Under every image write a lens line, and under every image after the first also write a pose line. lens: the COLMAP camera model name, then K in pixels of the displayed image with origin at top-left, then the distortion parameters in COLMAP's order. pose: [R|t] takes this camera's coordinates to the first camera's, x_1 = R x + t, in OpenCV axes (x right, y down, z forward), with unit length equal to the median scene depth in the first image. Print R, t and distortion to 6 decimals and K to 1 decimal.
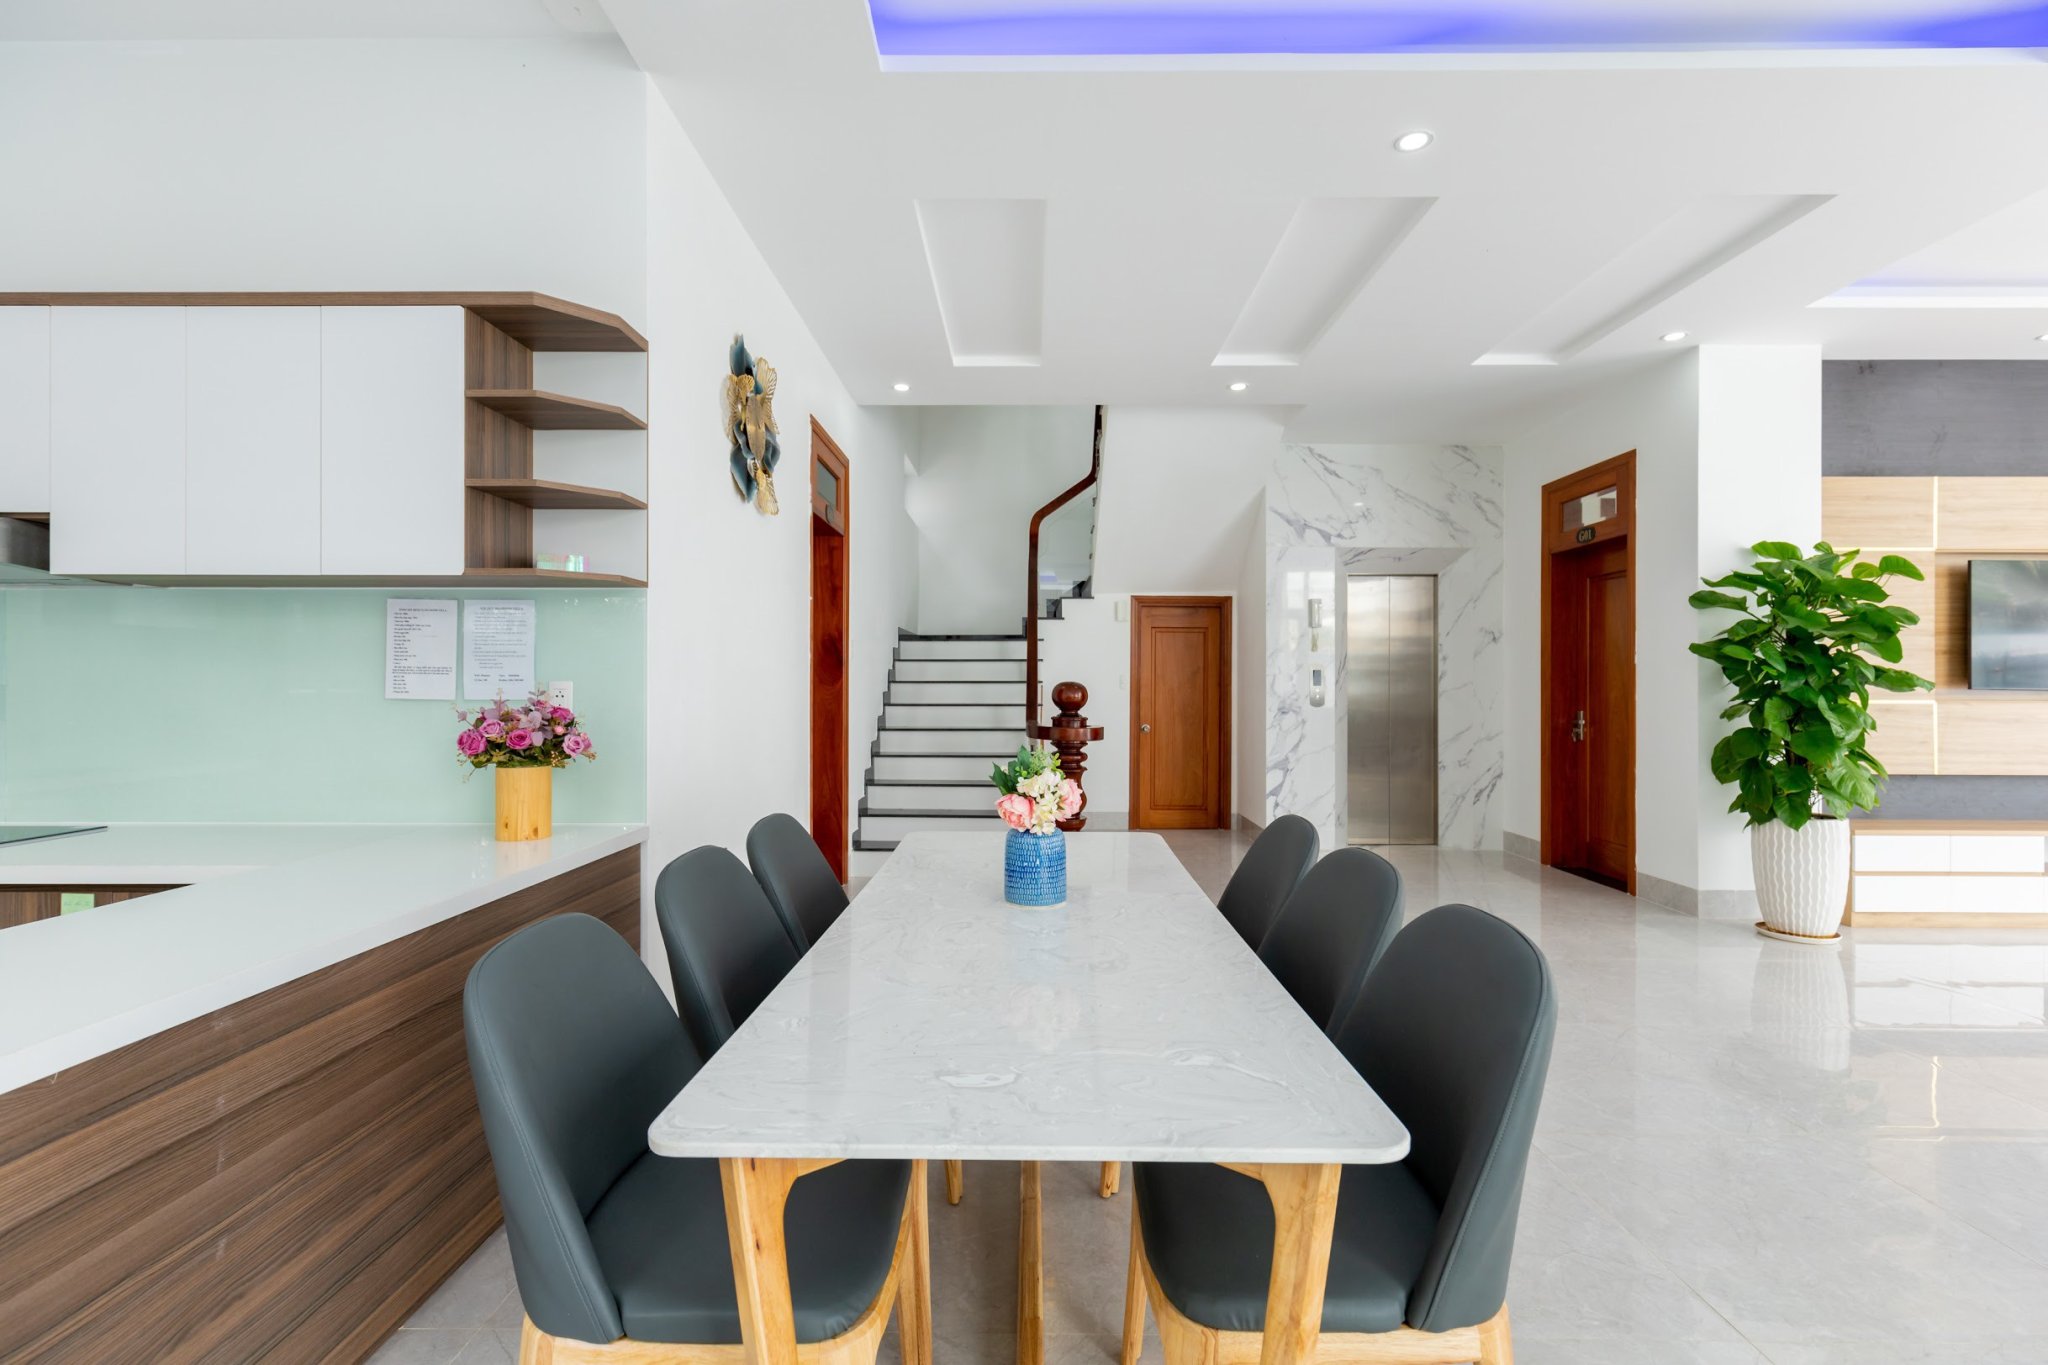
lens RADIAL K [[914.3, 0, 1025.5], [0, 914.3, 680.3], [0, 0, 1]] dist [0.002666, -0.000506]
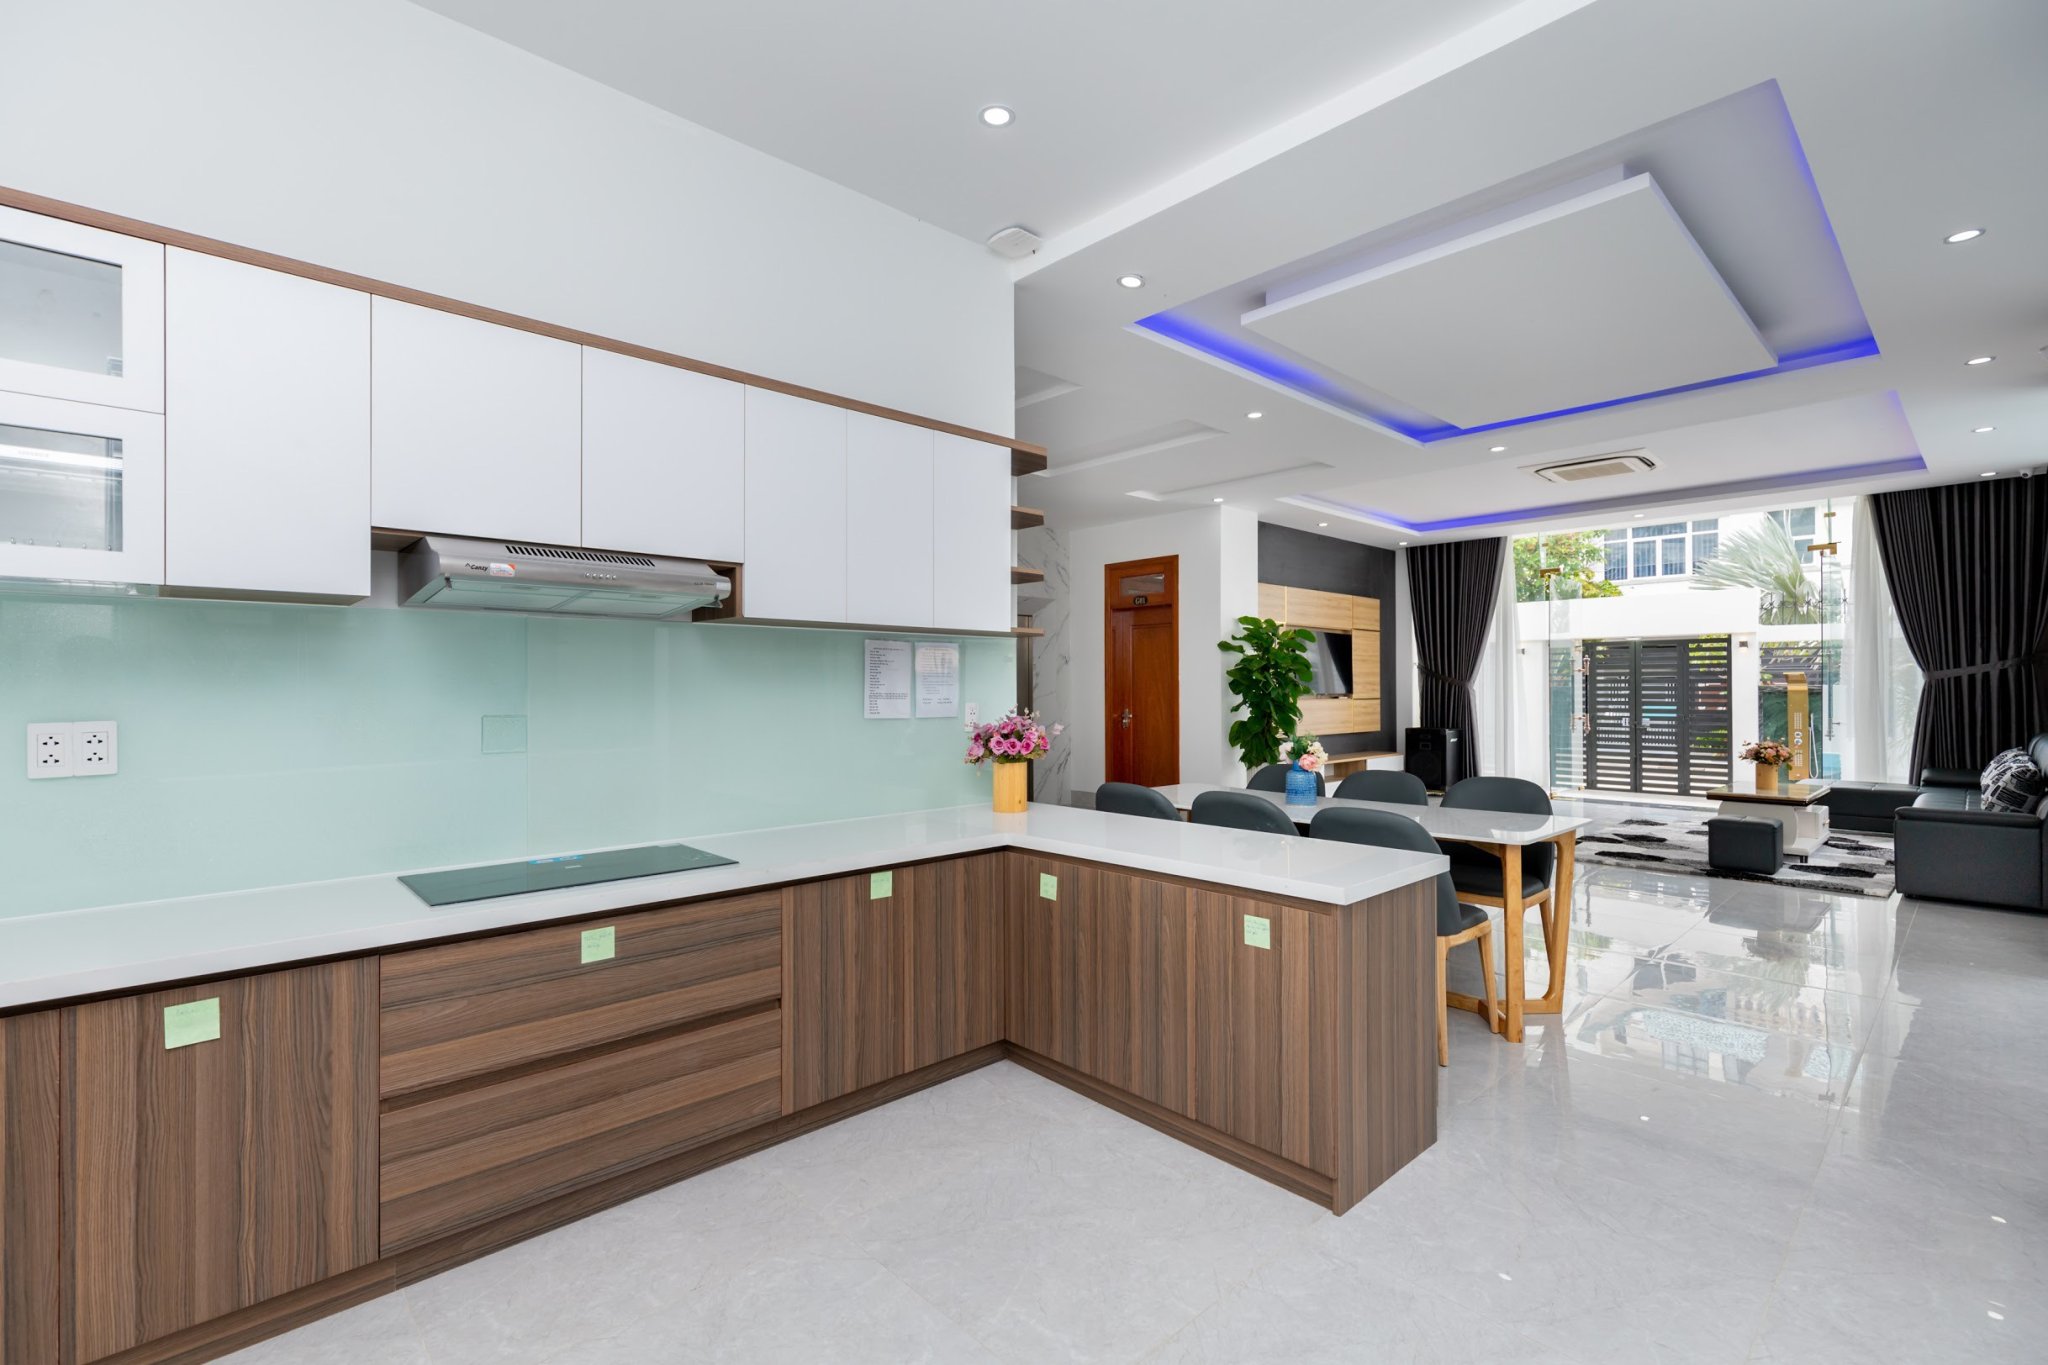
lens RADIAL K [[914.3, 0, 1014.6], [0, 914.3, 684.8], [0, 0, 1]] dist [0.002666, -0.000506]
pose [[0.726488, -0.002571, 0.687174, -0.818573], [0.001102, 0.999996, 0.002577, -0.017276], [-0.687178, -0.001115, 0.726488, -0.024873]]
